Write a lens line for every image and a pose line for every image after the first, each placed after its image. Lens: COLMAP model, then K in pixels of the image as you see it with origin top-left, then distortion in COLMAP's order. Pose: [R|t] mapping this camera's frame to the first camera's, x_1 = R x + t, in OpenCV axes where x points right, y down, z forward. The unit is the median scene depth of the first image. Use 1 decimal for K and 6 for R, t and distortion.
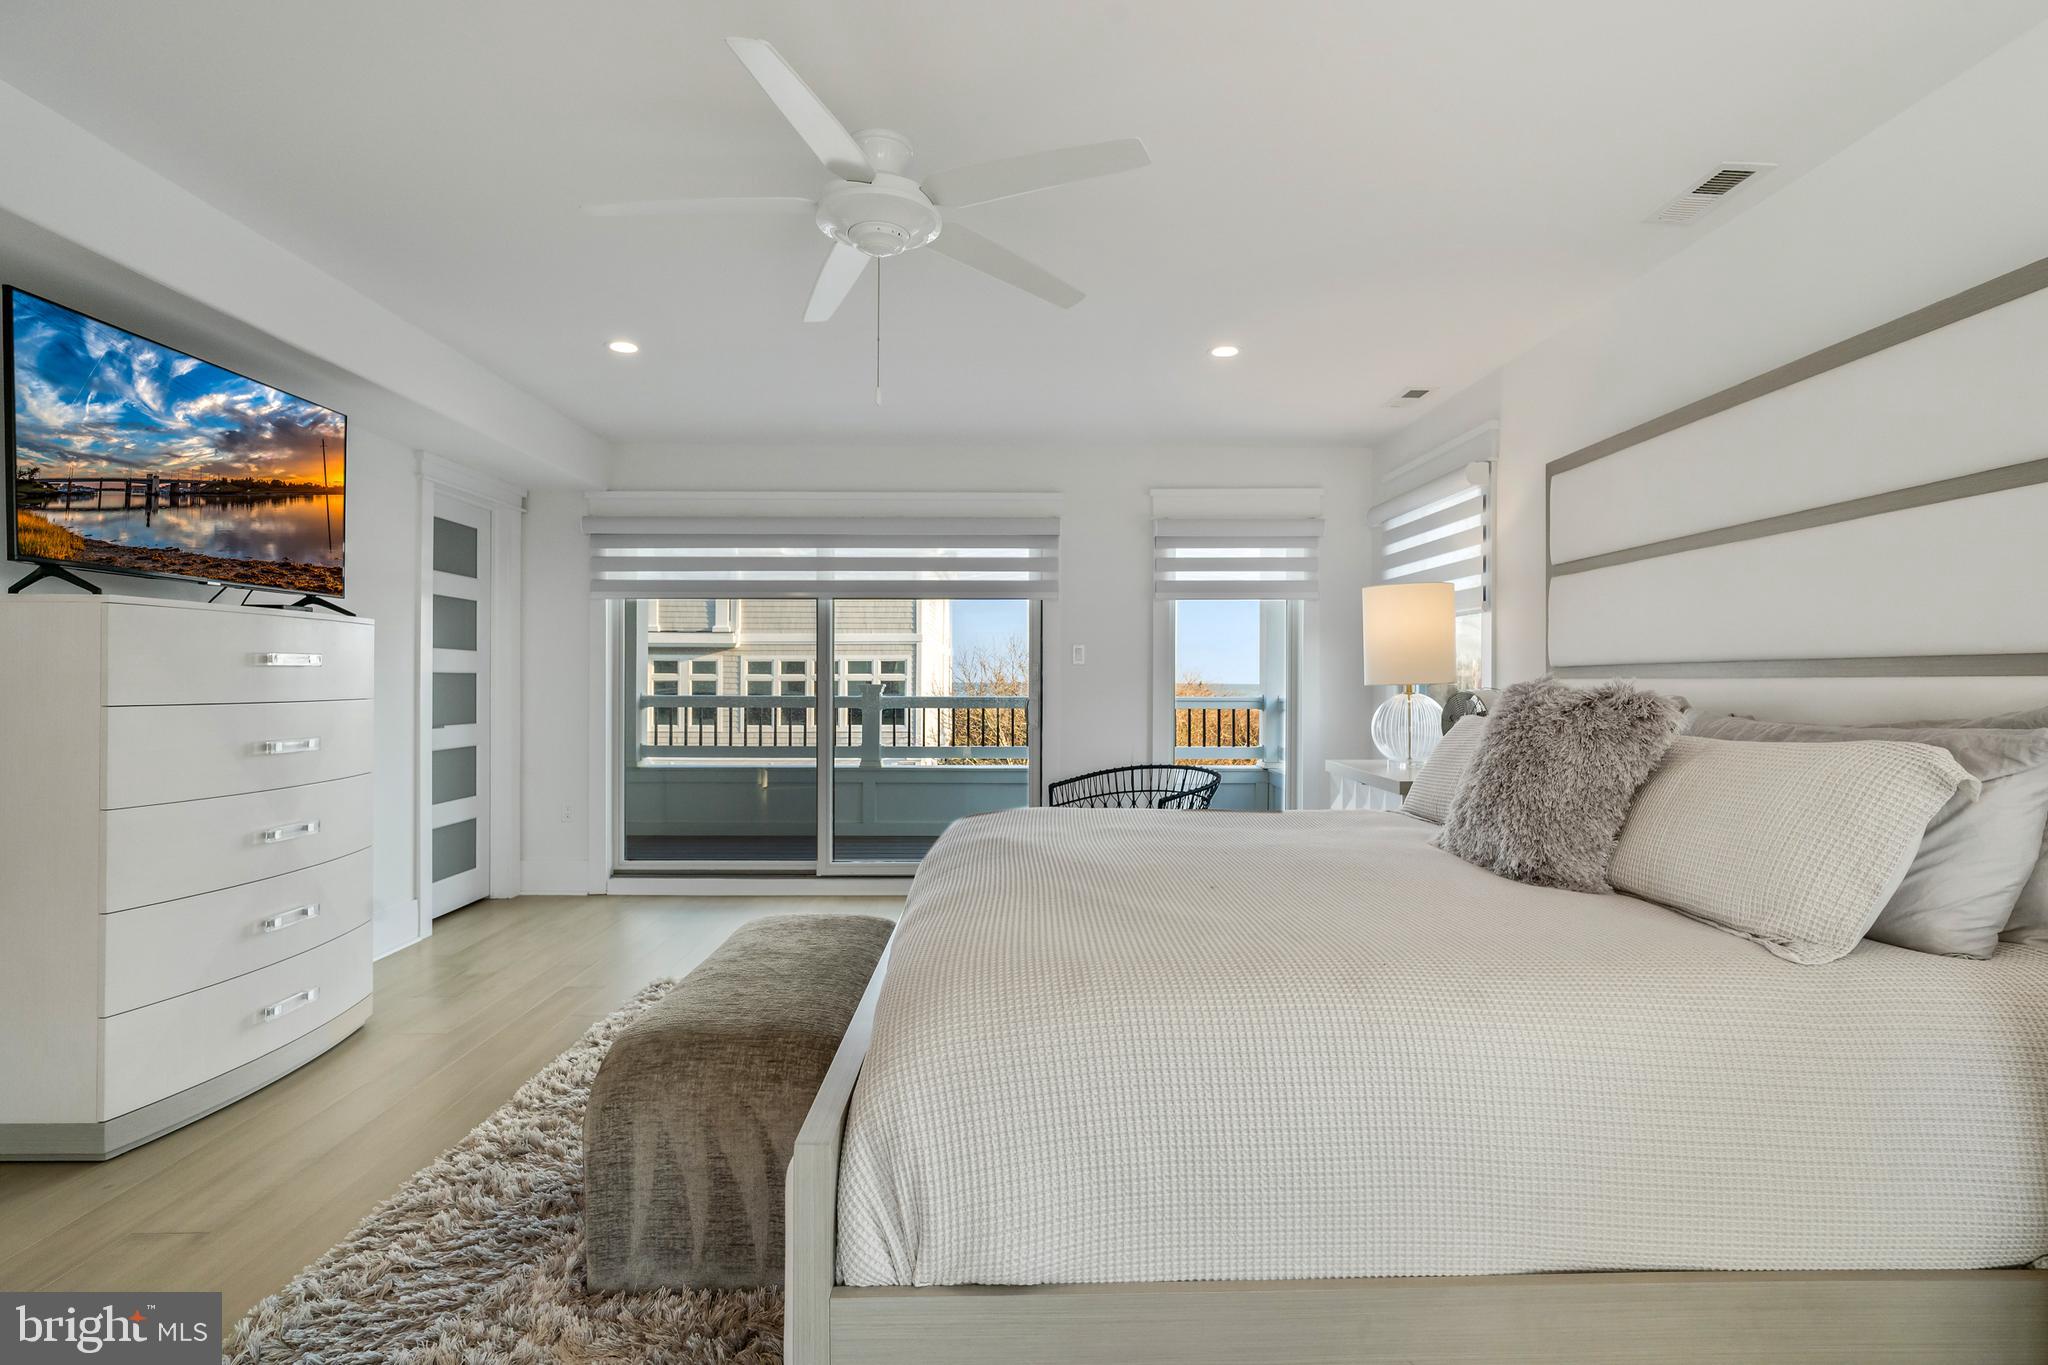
lens RADIAL K [[986.0, 0, 1008.0], [0, 986.0, 677.0], [0, 0, 1]] dist [-0.021781, 0.014168]
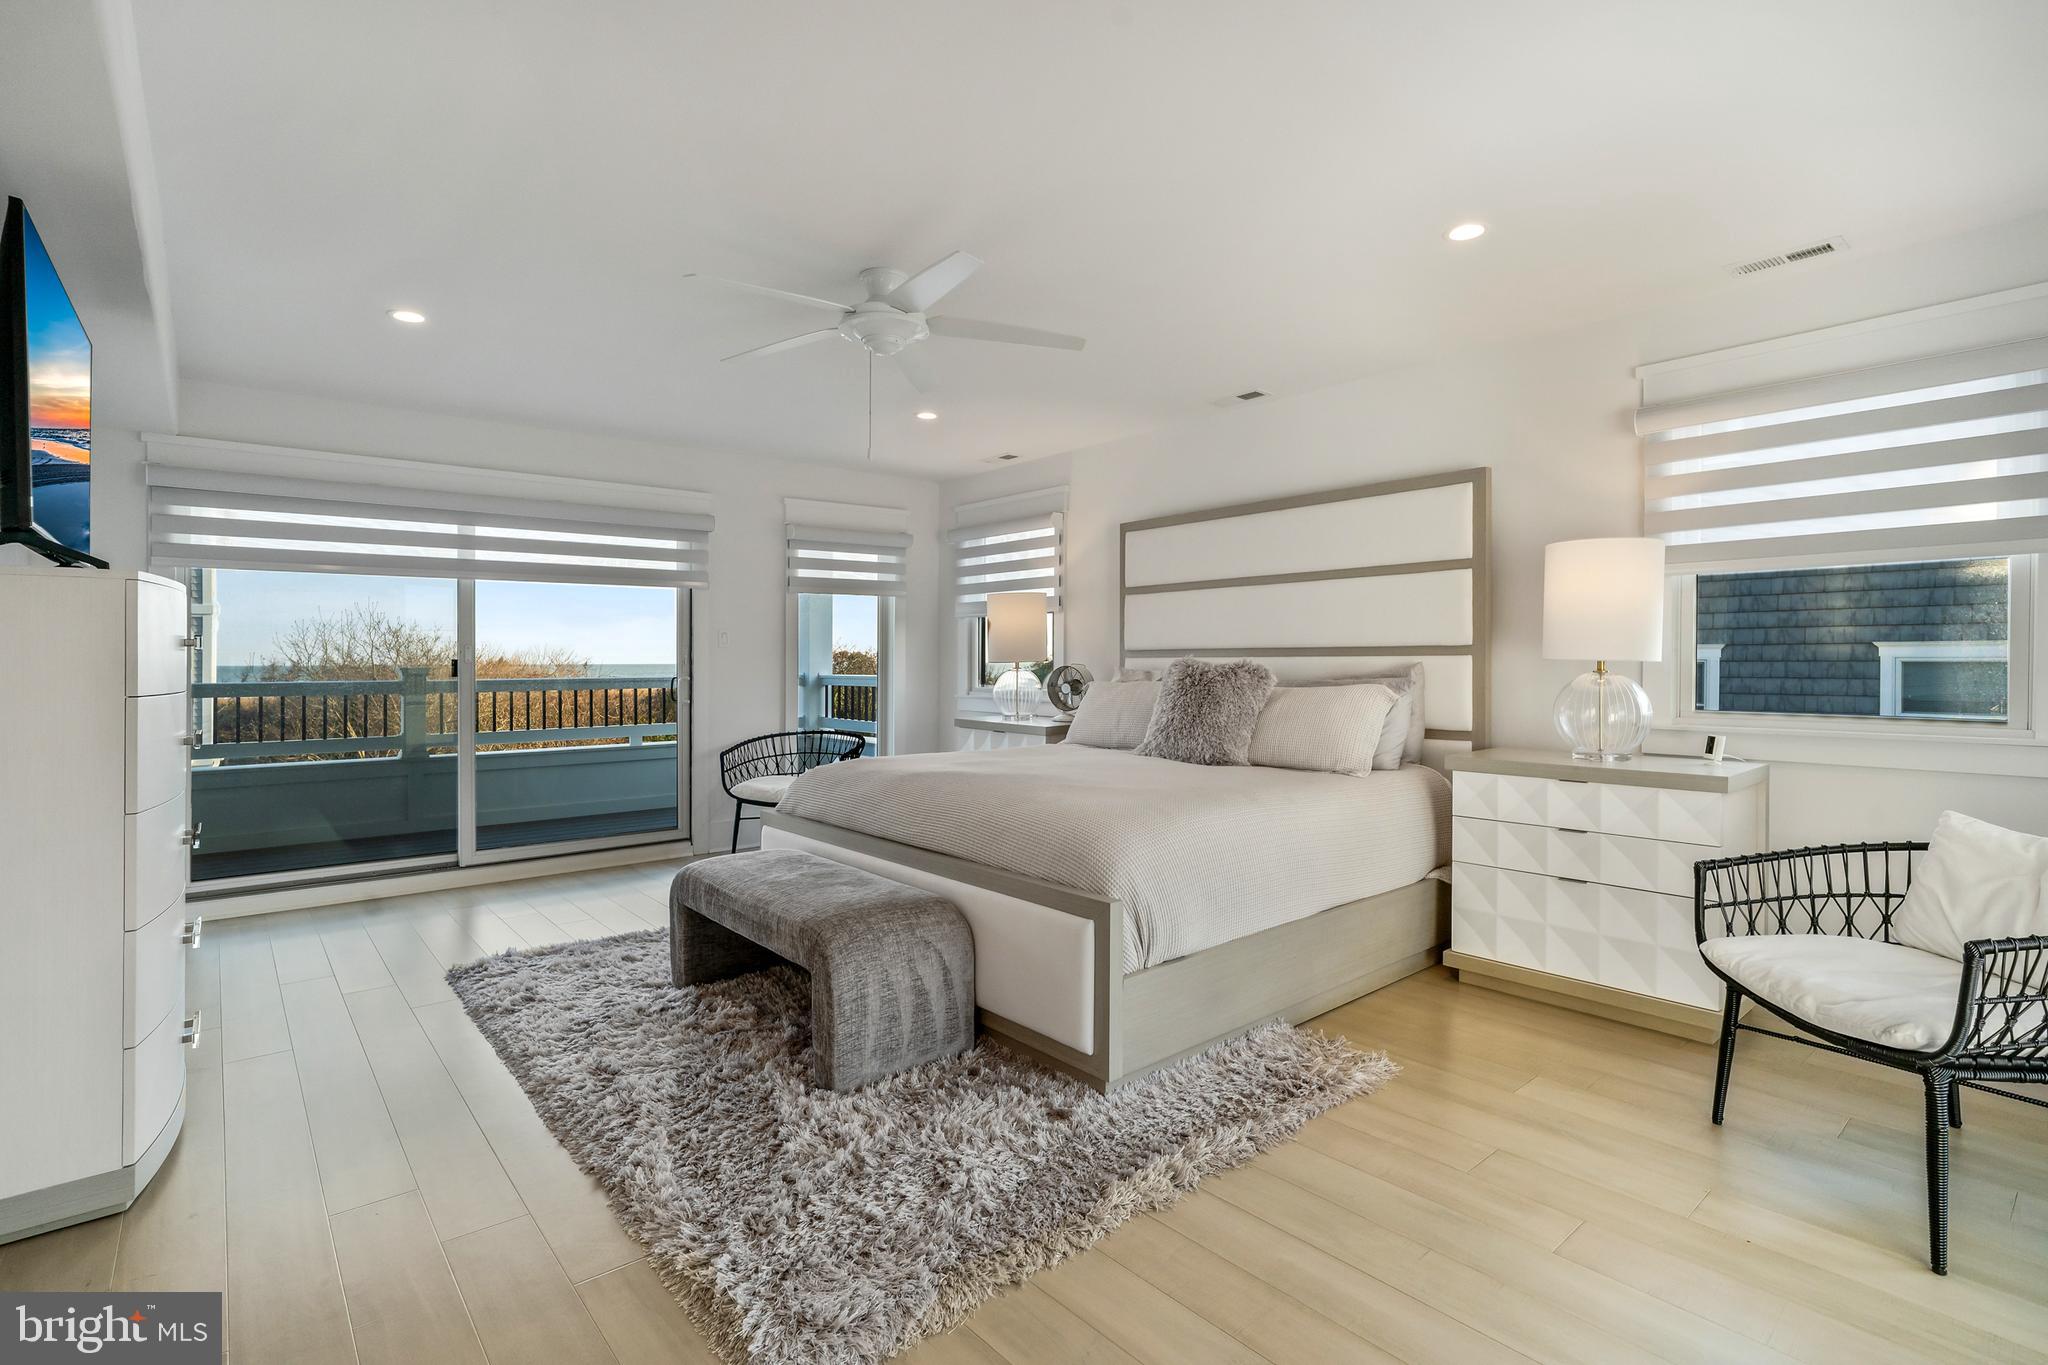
lens RADIAL K [[984.6, 0, 1035.1], [0, 984.6, 673.8], [0, 0, 1]] dist [-0.001163, 0.000047]
pose [[0.765223, -0.016056, 0.643565, -0.389684], [0.004561, 0.999799, 0.019520, -0.002740], [-0.643749, -0.012002, 0.765143, -0.093630]]
